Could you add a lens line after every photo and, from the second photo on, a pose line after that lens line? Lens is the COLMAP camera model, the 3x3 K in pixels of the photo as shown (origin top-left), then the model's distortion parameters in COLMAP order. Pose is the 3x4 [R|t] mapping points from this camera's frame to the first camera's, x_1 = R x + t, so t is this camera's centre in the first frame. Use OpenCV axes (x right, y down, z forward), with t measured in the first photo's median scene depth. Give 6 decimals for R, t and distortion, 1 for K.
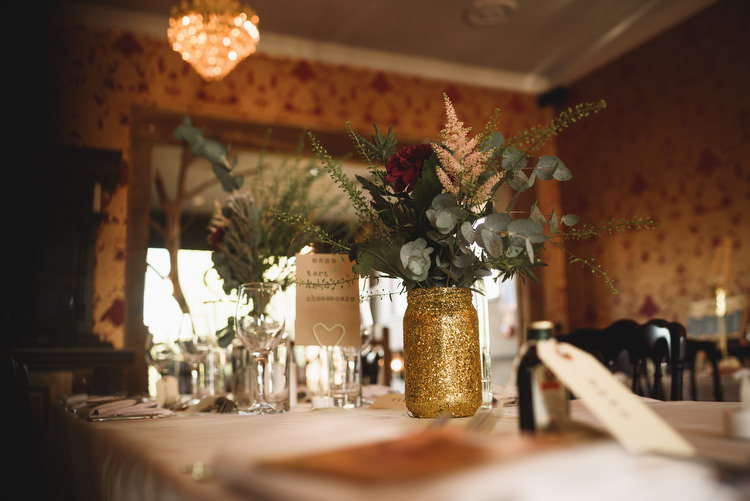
lens RADIAL K [[780.5, 0, 375.0], [0, 780.5, 250.5], [0, 0, 1]] dist [-0.088999, 0.272573]
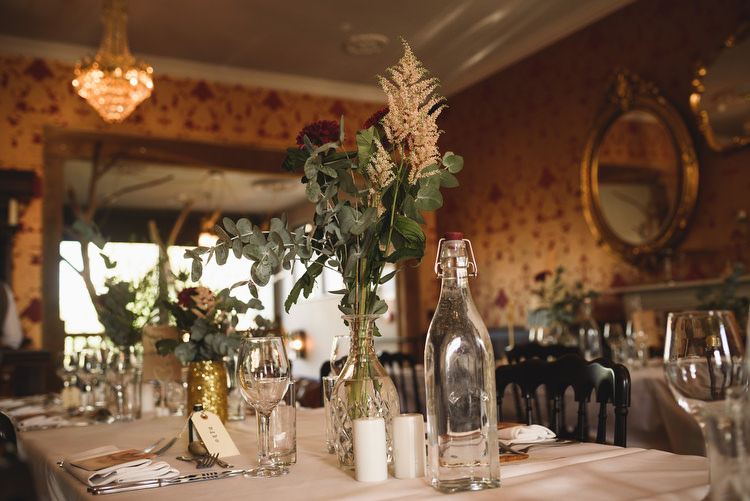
lens RADIAL K [[780.5, 0, 375.0], [0, 780.5, 250.5], [0, 0, 1]] dist [-0.088999, 0.272573]
pose [[0.995473, -0.005634, 0.094876, 0.052047], [0.001236, 0.998925, 0.046347, -0.057090], [-0.095035, -0.046020, 0.994410, -0.158172]]
